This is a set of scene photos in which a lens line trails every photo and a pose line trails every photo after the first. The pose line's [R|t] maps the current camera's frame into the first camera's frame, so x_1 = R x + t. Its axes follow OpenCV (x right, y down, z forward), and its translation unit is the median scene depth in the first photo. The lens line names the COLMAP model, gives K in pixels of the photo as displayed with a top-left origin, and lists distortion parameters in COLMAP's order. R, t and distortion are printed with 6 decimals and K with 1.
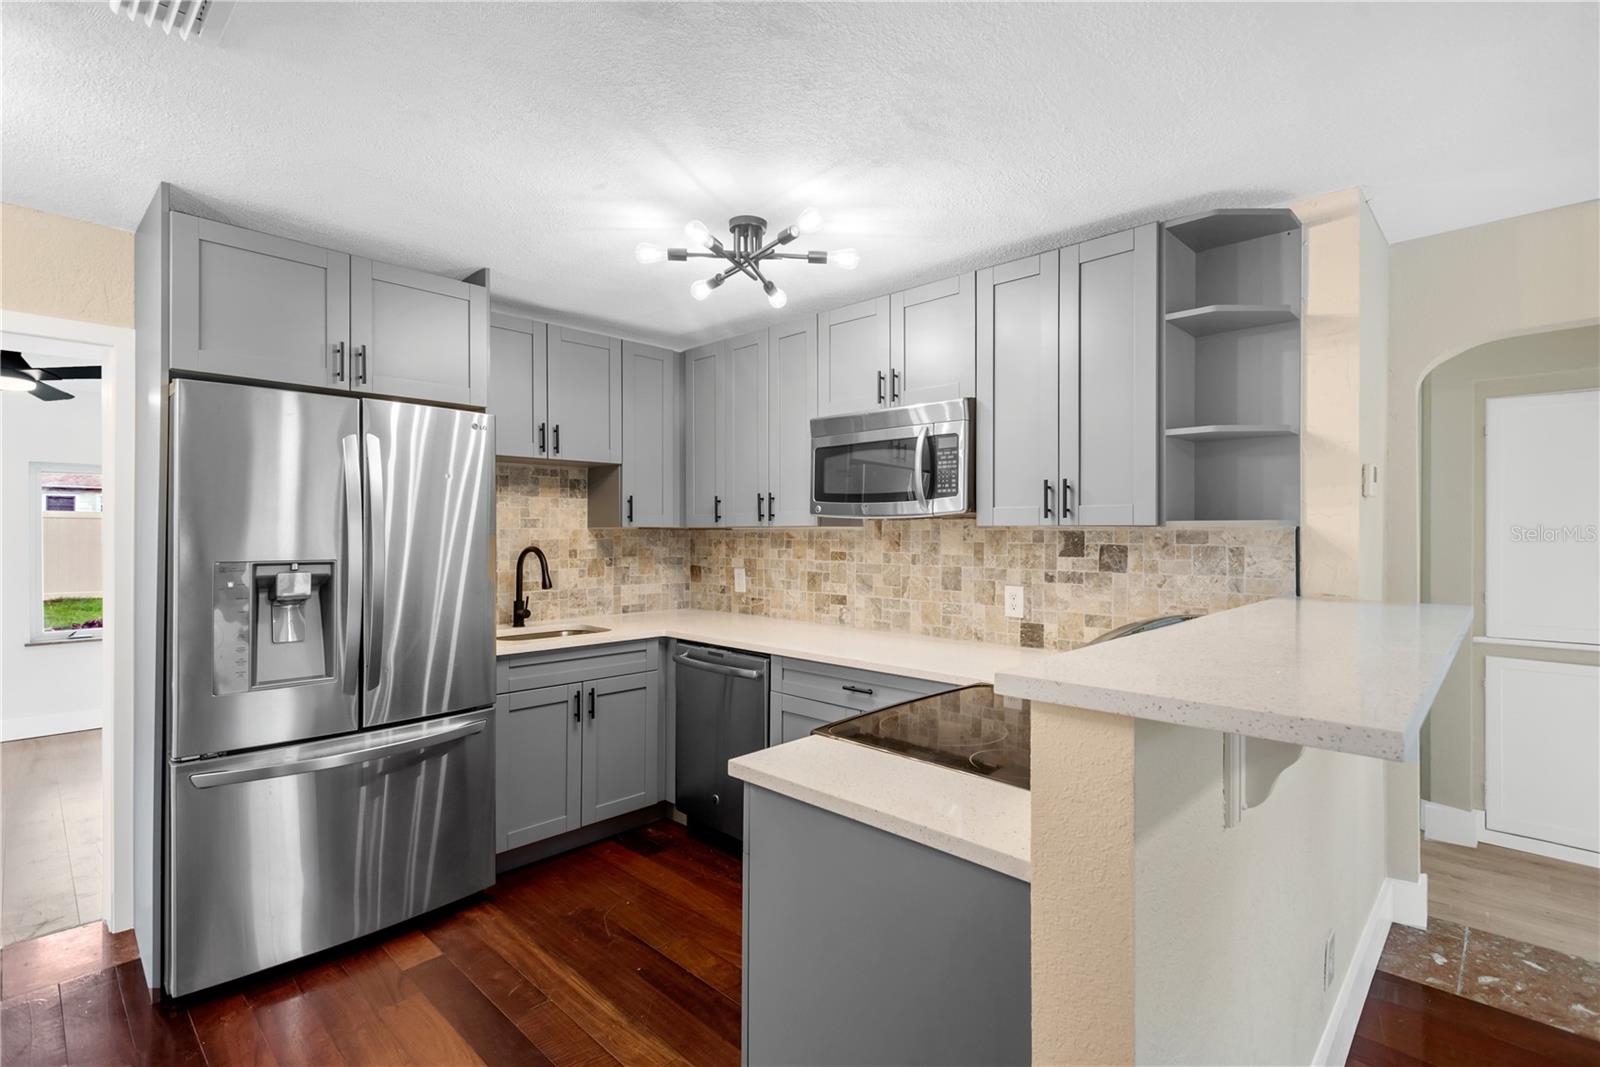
lens RADIAL K [[748.3, 0, 802.7], [0, 748.3, 532.5], [0, 0, 1]] dist [0.026904, -0.000100]
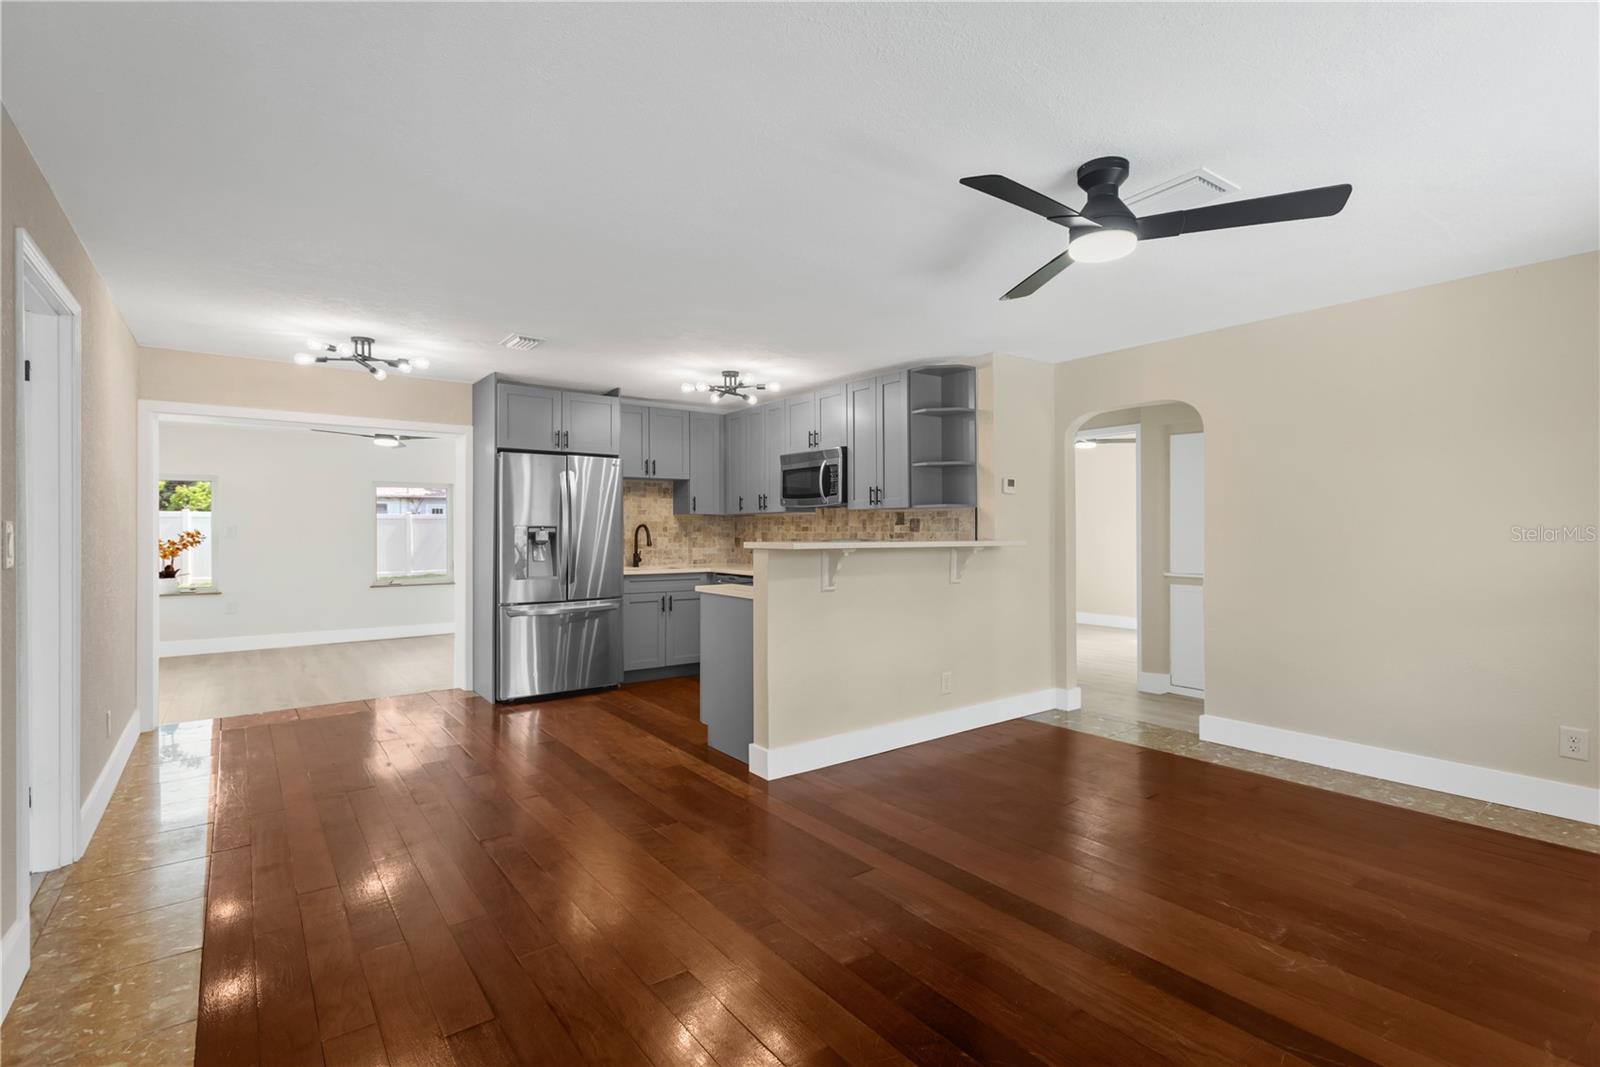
lens RADIAL K [[748.3, 0, 802.3], [0, 748.3, 528.6], [0, 0, 1]] dist [0.026904, -0.000100]
pose [[0.986453, -0.004434, -0.163981, 0.408823], [0.003660, 0.999981, -0.005018, 0.048227], [0.164000, 0.004350, 0.986451, -0.936356]]
